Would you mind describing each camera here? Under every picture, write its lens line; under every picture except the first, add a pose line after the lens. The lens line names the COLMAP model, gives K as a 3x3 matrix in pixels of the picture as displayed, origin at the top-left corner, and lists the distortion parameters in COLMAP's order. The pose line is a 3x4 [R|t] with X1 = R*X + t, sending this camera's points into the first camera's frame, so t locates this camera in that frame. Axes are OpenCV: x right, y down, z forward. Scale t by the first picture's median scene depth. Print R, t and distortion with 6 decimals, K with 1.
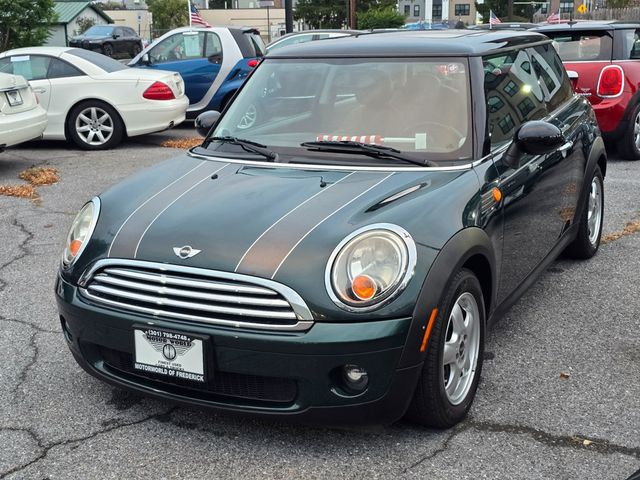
lens RADIAL K [[419.1, 0, 320.0], [0, 419.1, 240.0], [0, 0, 1]] dist [0.054681, -0.043783]
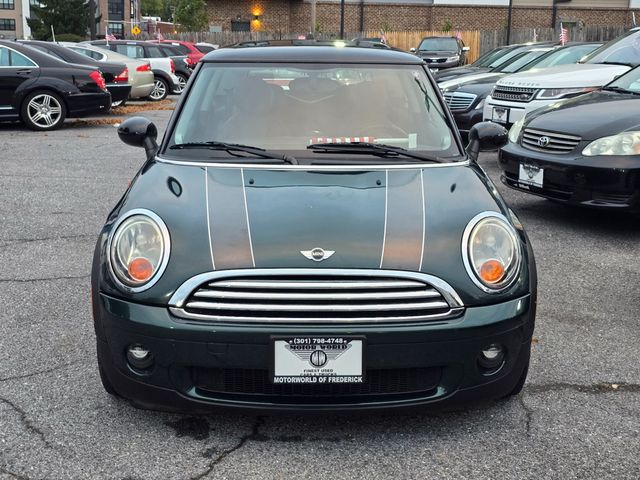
lens RADIAL K [[419.1, 0, 320.0], [0, 419.1, 240.0], [0, 0, 1]] dist [0.054681, -0.043783]
pose [[0.962505, -0.082871, 0.258295, -0.570217], [0.086646, 0.996234, -0.003247, -0.001020], [-0.257053, 0.025505, 0.966061, 0.063482]]
